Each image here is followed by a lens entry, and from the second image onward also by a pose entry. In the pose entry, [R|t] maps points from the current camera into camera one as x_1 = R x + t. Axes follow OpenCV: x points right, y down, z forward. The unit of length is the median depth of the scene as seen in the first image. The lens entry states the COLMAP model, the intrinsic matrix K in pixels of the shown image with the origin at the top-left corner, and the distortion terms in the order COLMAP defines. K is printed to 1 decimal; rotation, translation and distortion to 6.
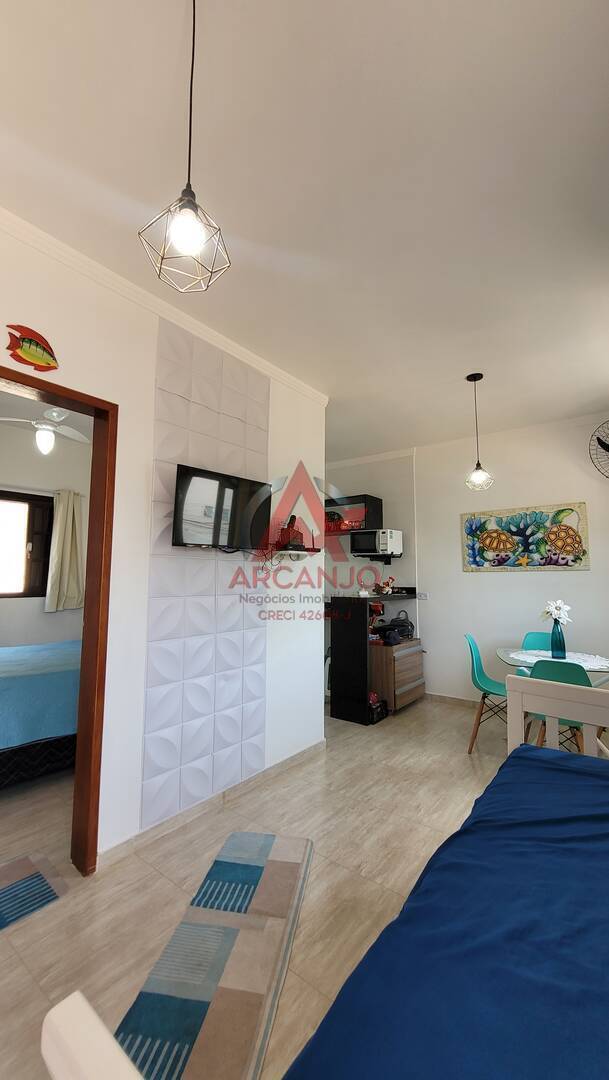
lens RADIAL K [[427.3, 0, 300.2], [0, 427.3, 535.0], [0, 0, 1]] dist [0.001964, -0.001943]
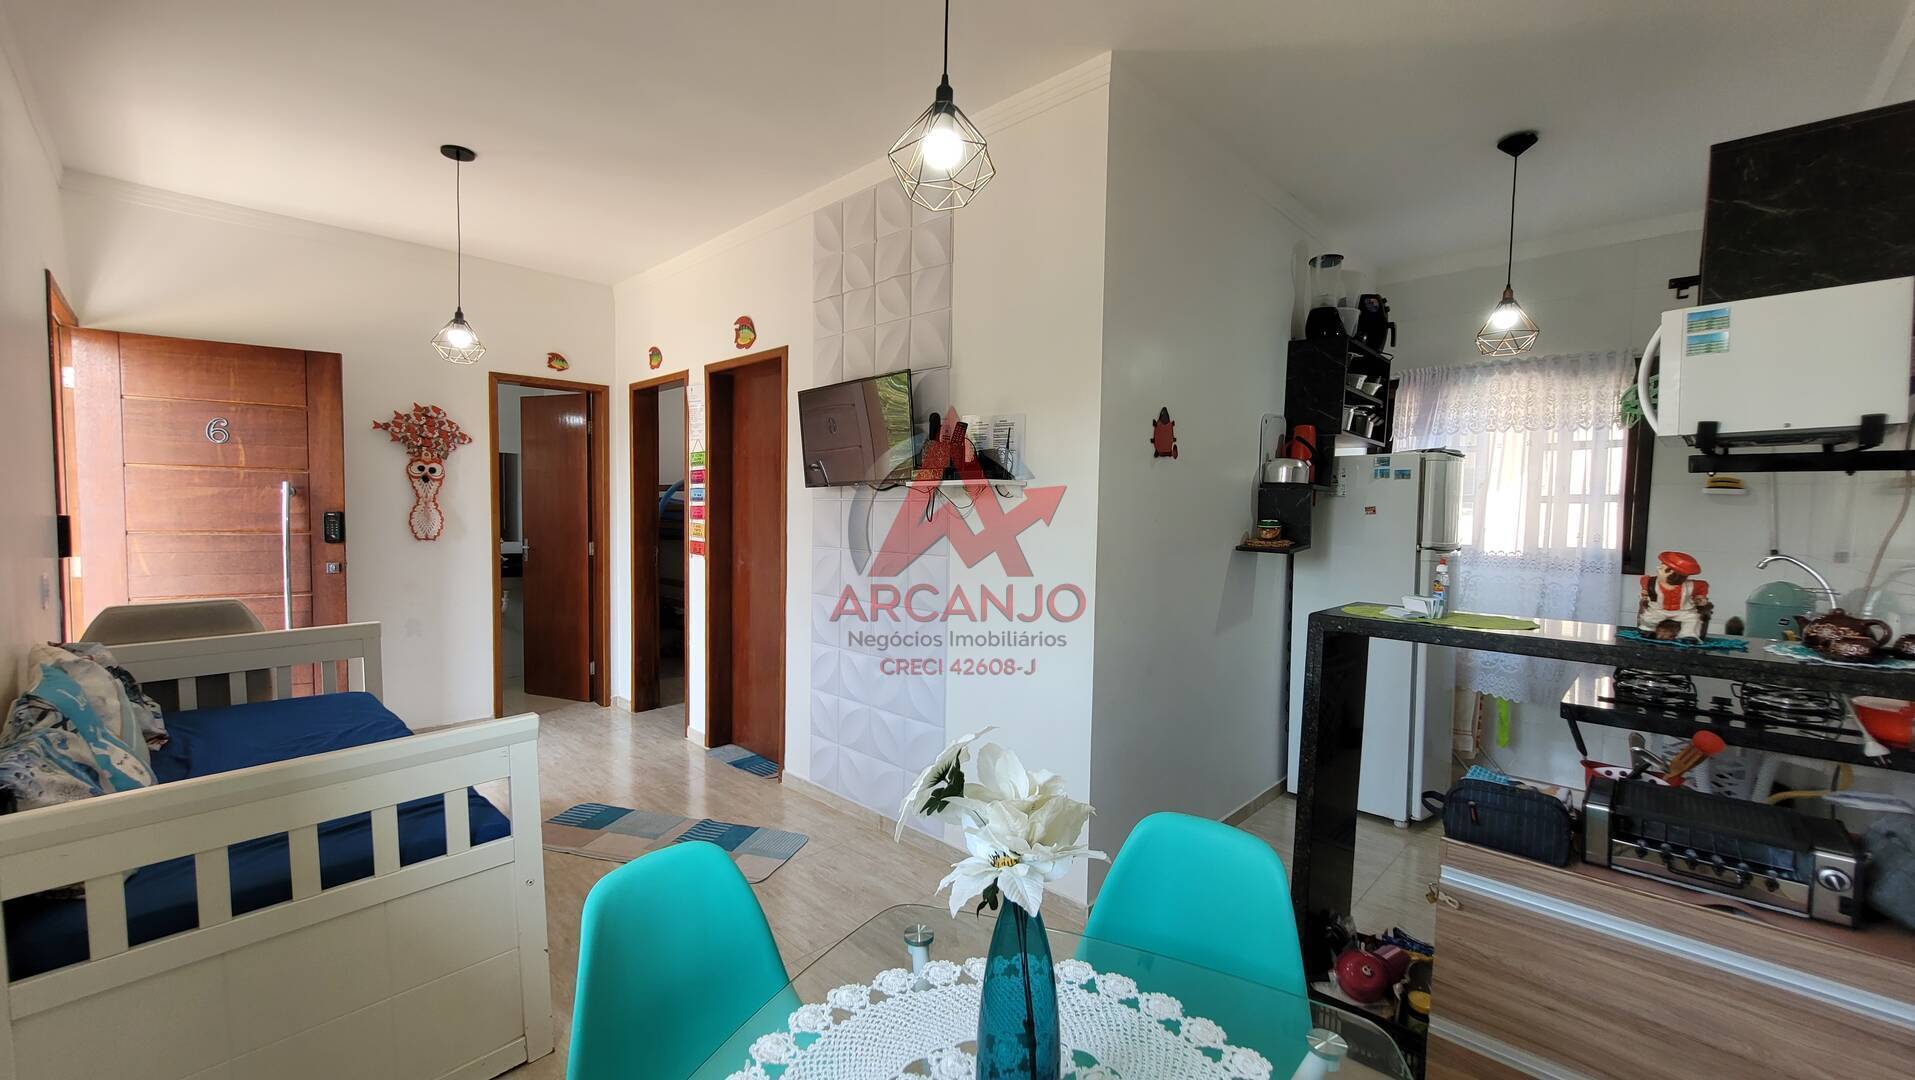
lens RADIAL K [[757.7, 0, 946.8], [0, 757.7, 546.6], [0, 0, 1]] dist [0.001964, -0.001943]
pose [[-0.105507, 0.046846, -0.993315, 0.676629], [0.083259, 0.995799, 0.038120, 0.061608], [0.990927, -0.078680, -0.108964, 0.806583]]
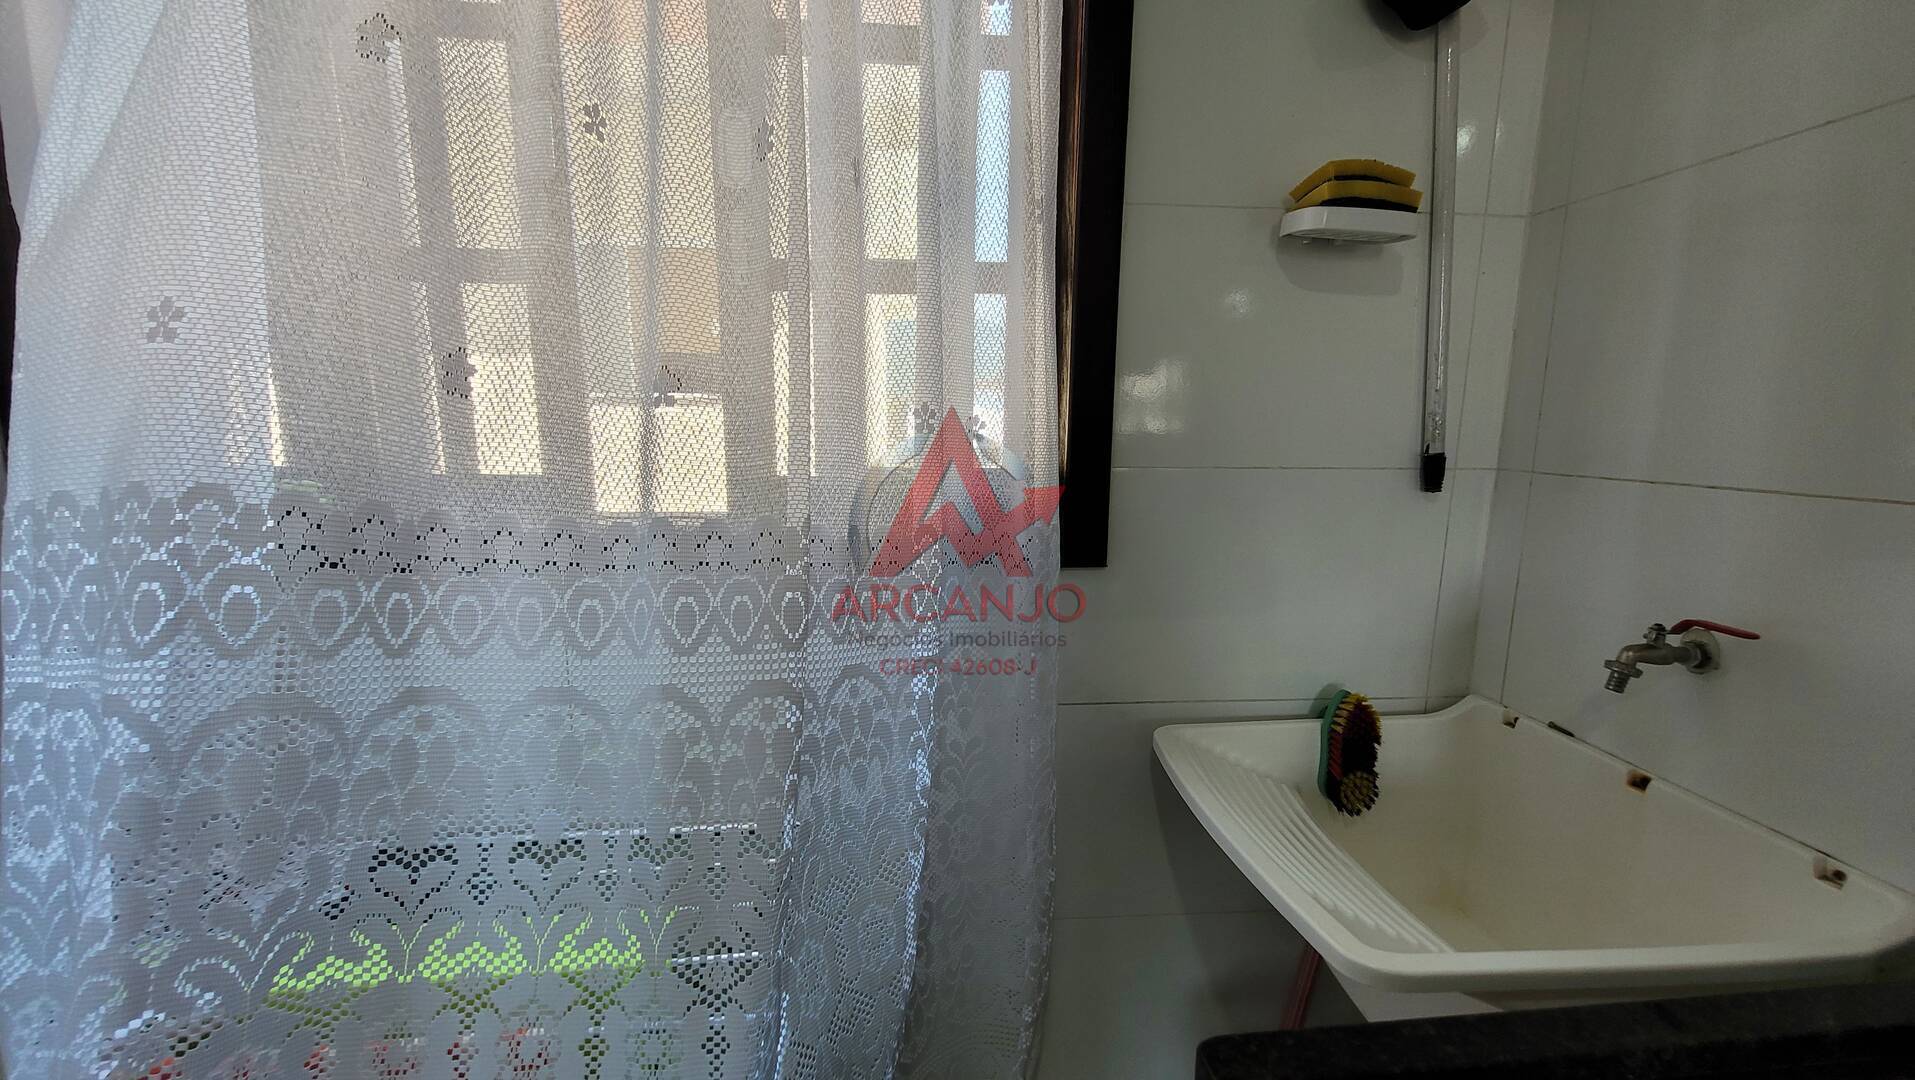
lens RADIAL K [[757.7, 0, 942.4], [0, 757.7, 534.6], [0, 0, 1]] dist [0.001964, -0.001943]
pose [[0.695409, 0.081174, -0.714015, -0.193517], [0.070219, 0.981169, 0.179935, 0.144658], [0.715175, -0.175266, 0.676614, 1.345880]]
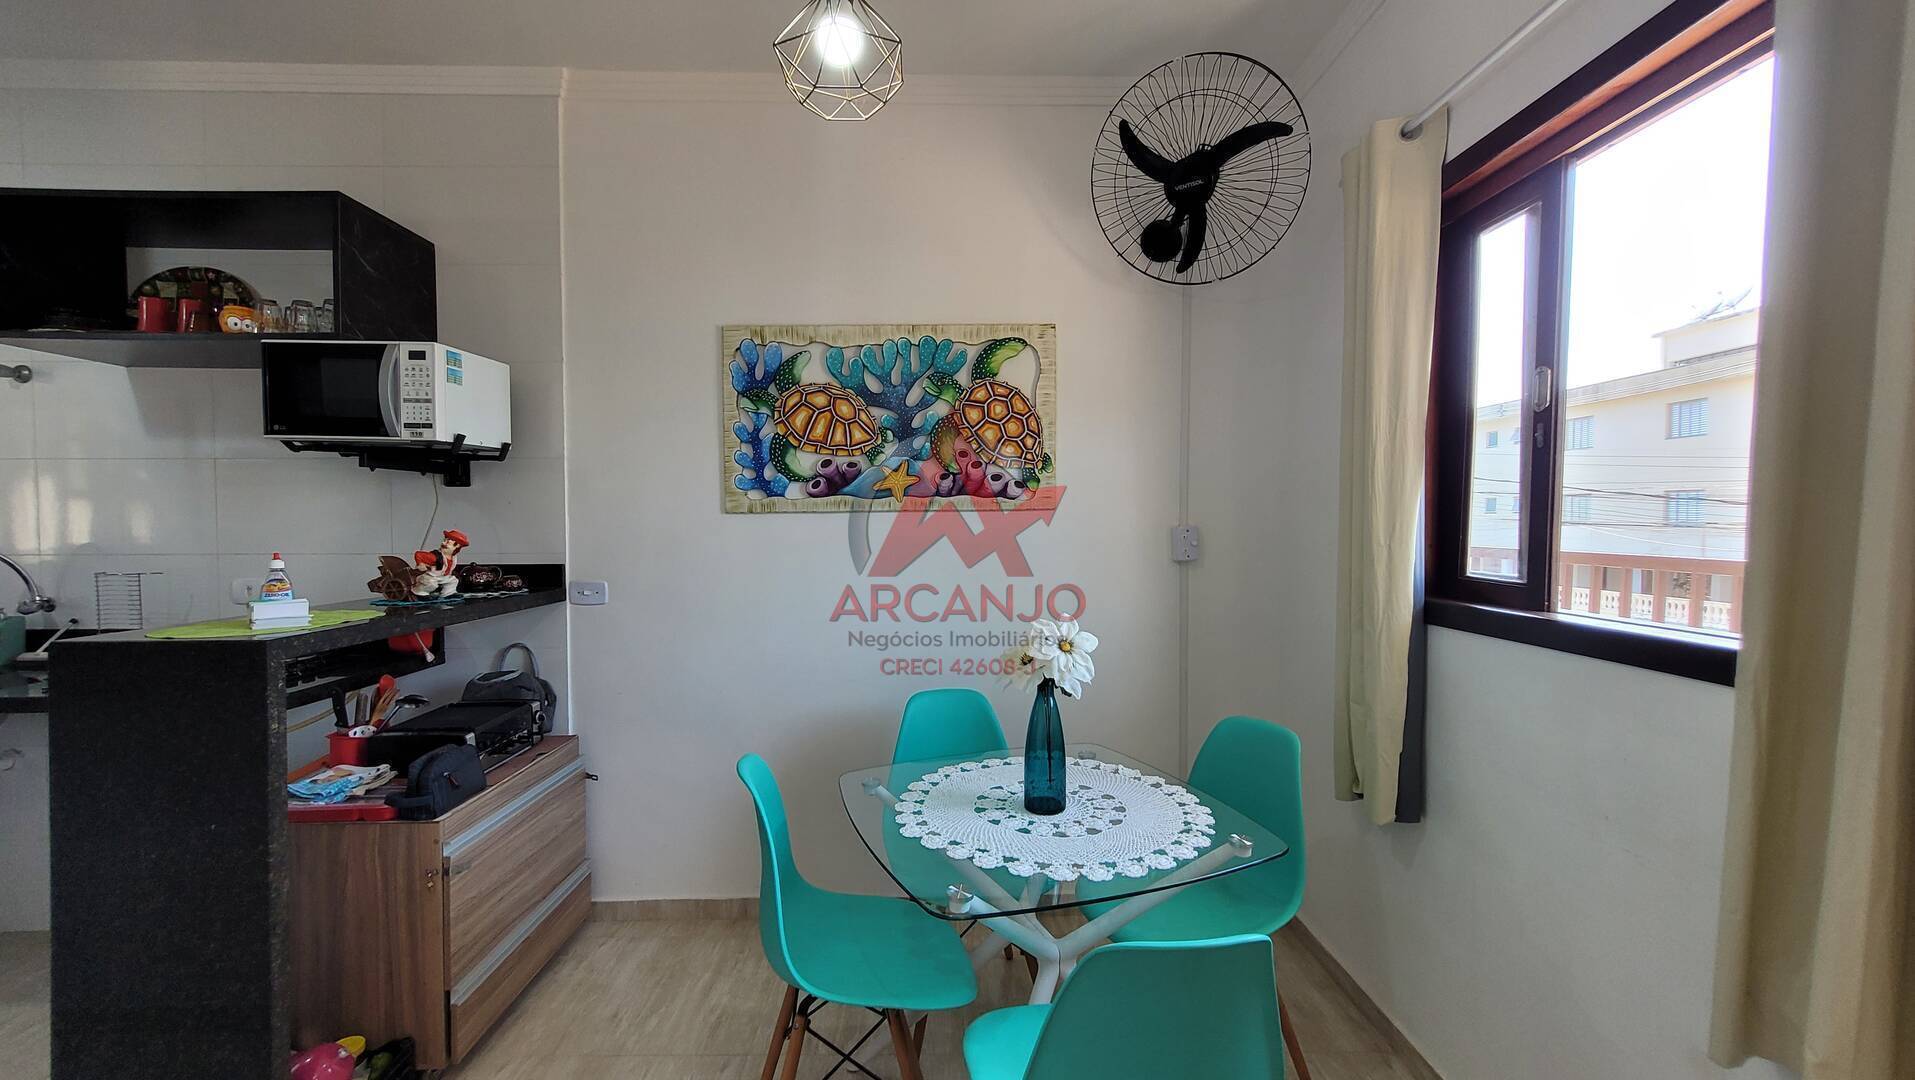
lens RADIAL K [[757.7, 0, 949.7], [0, 757.7, 546.6], [0, 0, 1]] dist [0.001964, -0.001943]
pose [[0.778980, -0.025428, 0.626533, 0.181636], [-0.059011, 0.991770, 0.113621, 0.042588], [-0.624266, -0.125481, 0.771069, 0.521521]]
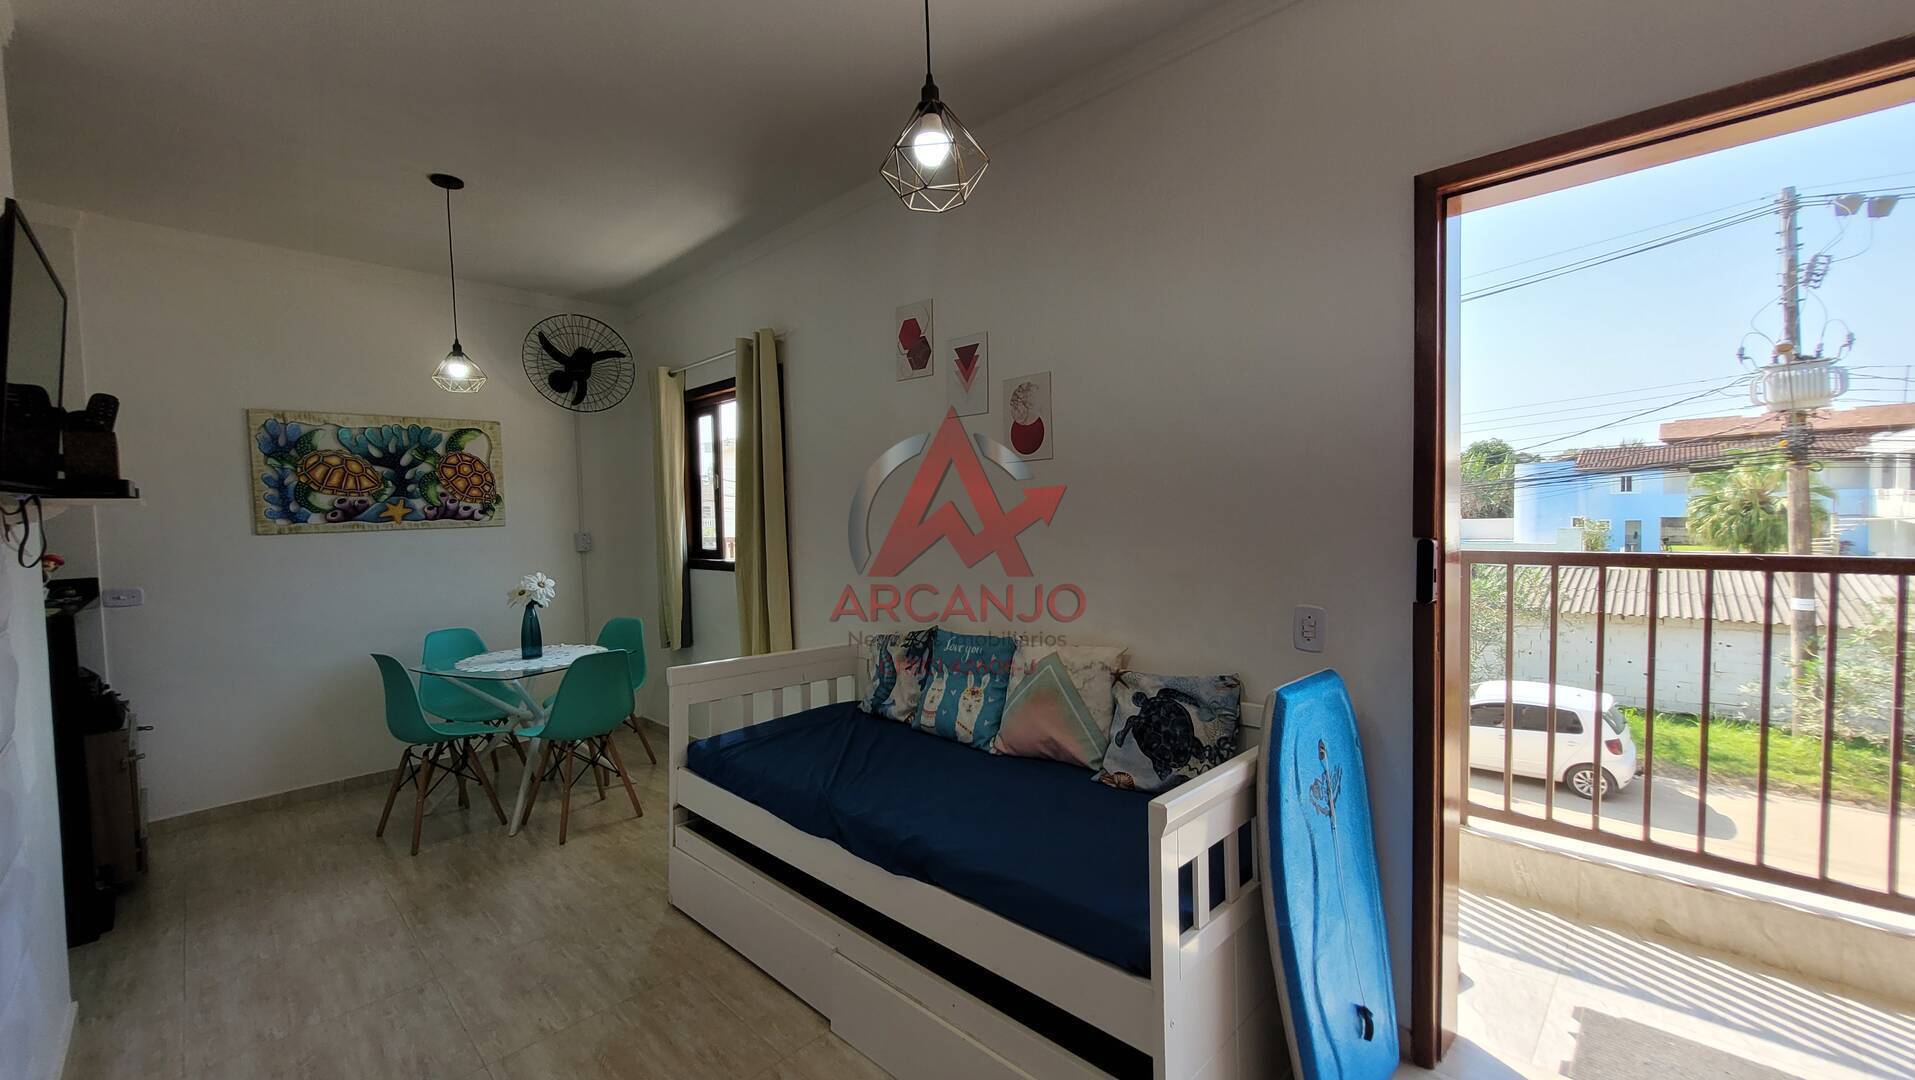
lens RADIAL K [[757.7, 0, 952.1], [0, 757.7, 547.8], [0, 0, 1]] dist [0.001964, -0.001943]
pose [[0.106642, -0.053497, 0.992857, -0.409653], [-0.075202, 0.995257, 0.061704, -0.009047], [-0.991450, -0.081245, 0.102113, 0.177383]]
